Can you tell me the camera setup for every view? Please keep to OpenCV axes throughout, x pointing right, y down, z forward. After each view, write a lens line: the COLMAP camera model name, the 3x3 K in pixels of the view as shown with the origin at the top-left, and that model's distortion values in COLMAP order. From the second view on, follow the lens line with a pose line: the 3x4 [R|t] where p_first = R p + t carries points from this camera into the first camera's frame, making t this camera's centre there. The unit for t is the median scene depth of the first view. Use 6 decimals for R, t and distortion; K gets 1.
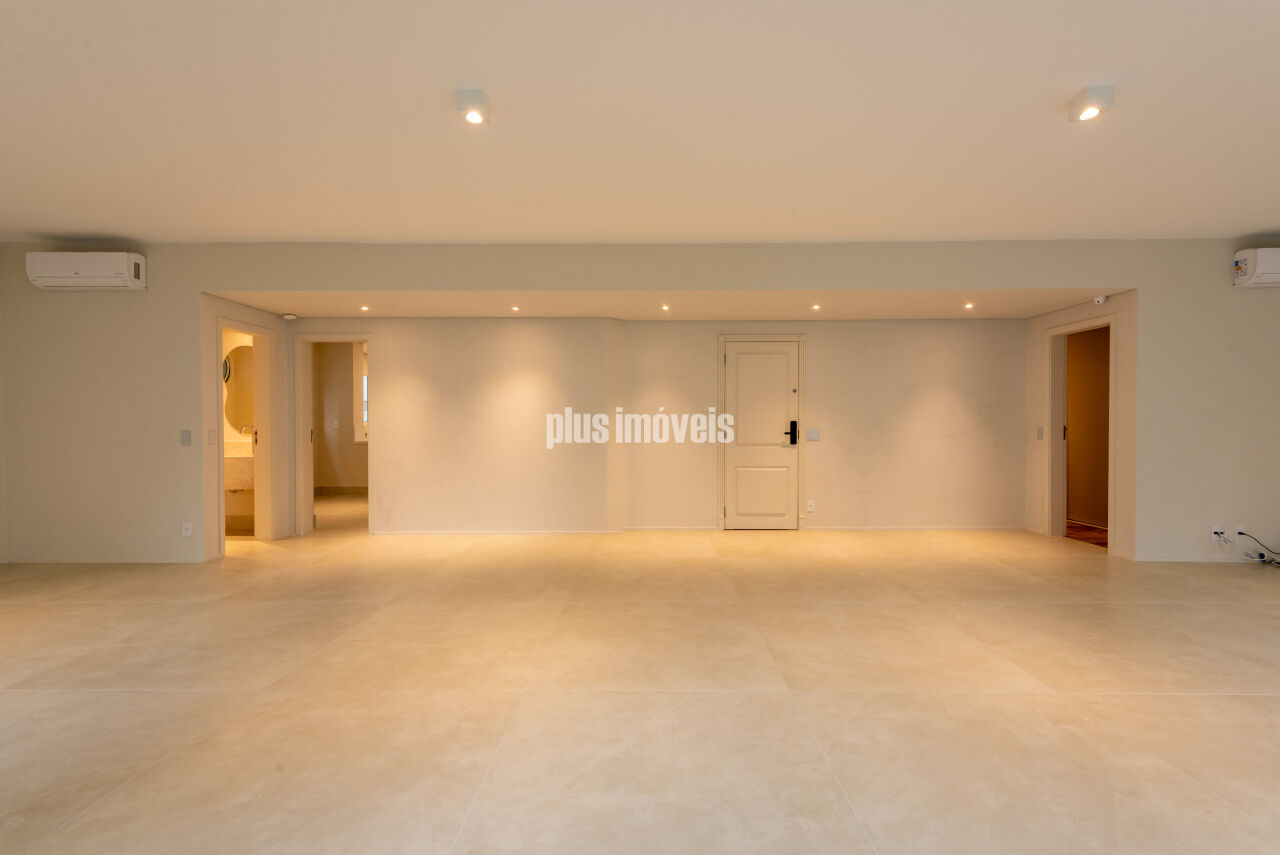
lens RADIAL K [[519.8, 0, 646.8], [0, 519.8, 433.3], [0, 0, 1]] dist [0.011148, -0.001590]
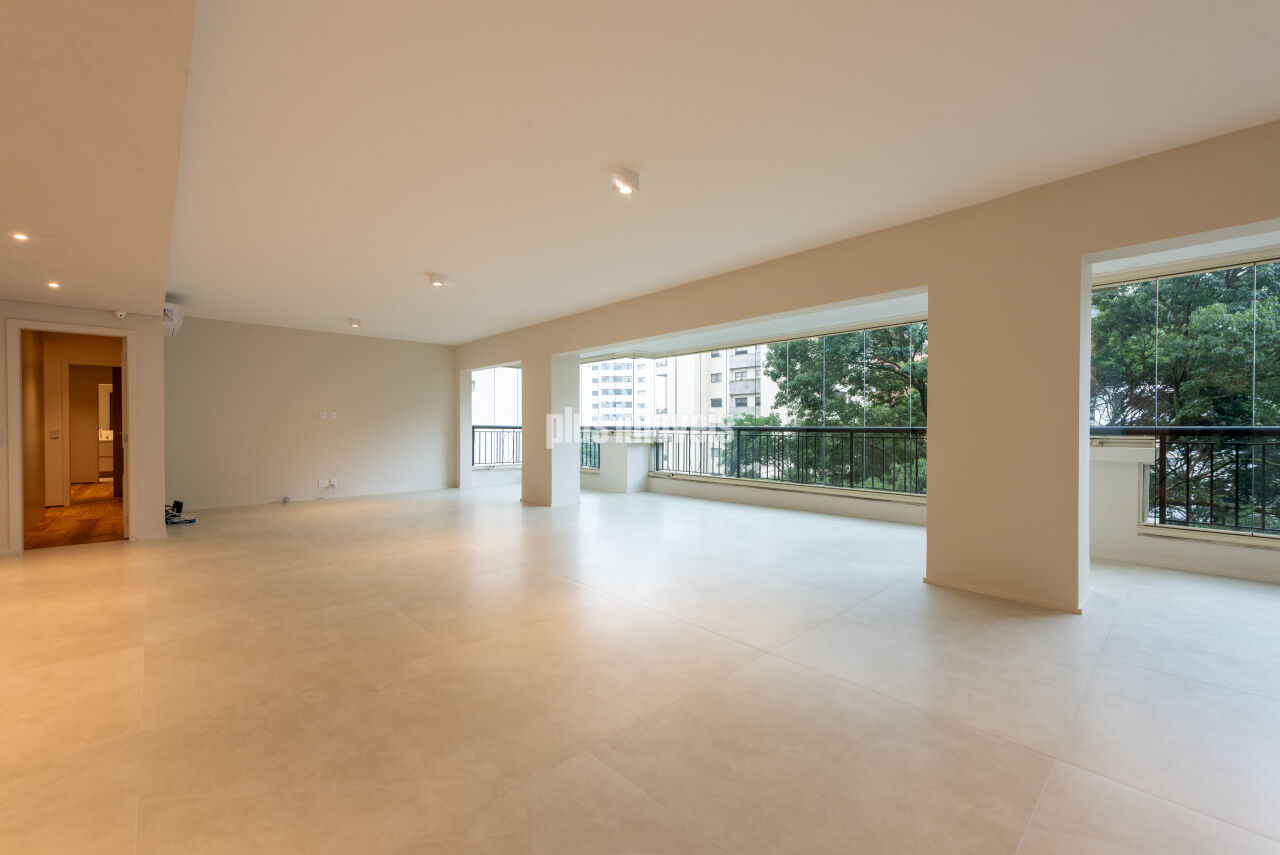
lens RADIAL K [[519.8, 0, 619.5], [0, 519.8, 431.1], [0, 0, 1]] dist [0.011148, -0.001590]
pose [[-0.645069, -0.004332, 0.764112, -0.623745], [0.013671, 0.999758, 0.017209, -0.013041], [-0.764002, 0.021547, -0.644854, 0.880841]]
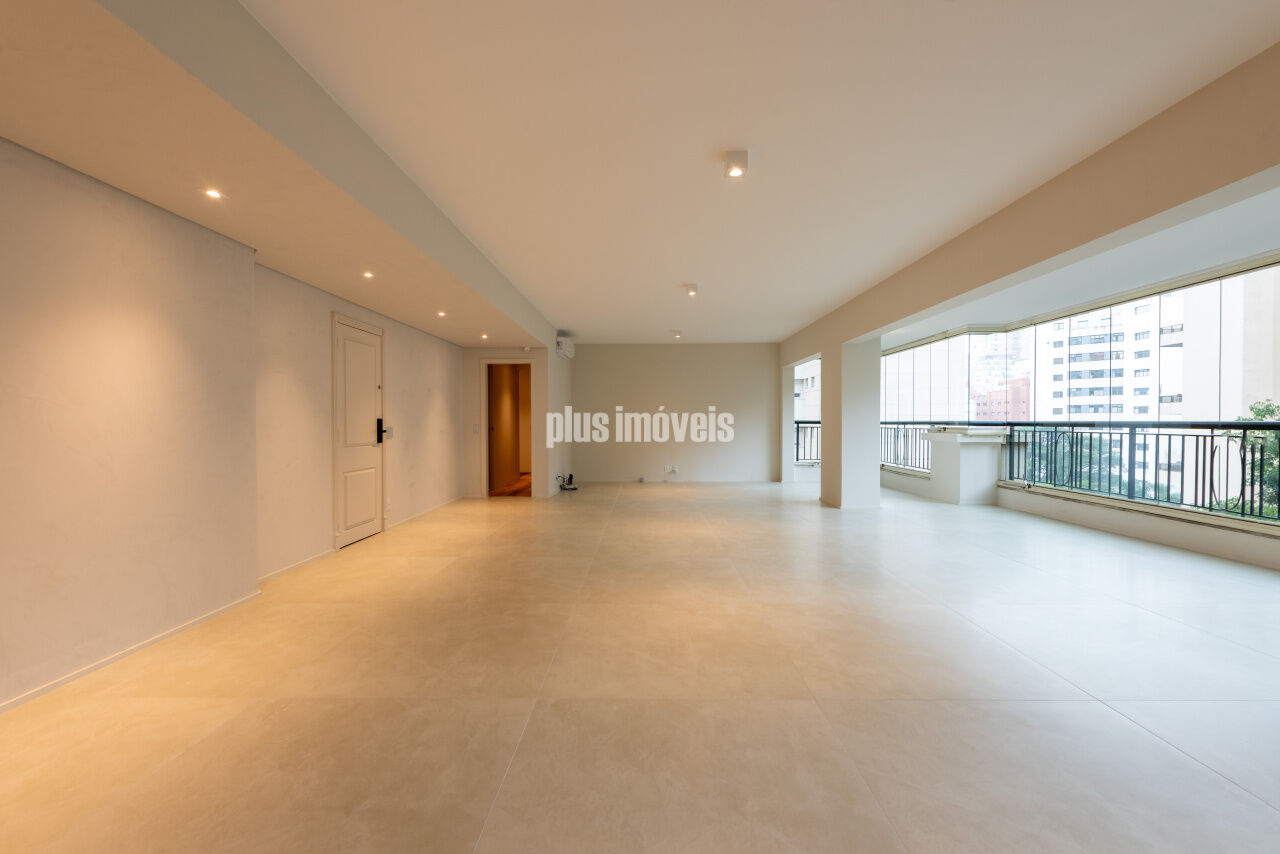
lens RADIAL K [[517.2, 0, 629.4], [0, 517.2, 429.4], [0, 0, 1]] dist [0.019601, -0.003025]
pose [[0.052320, -0.012127, 0.998557, -0.750400], [0.017285, 0.999787, 0.011236, -0.008118], [-0.998481, 0.016672, 0.052519, 0.565803]]
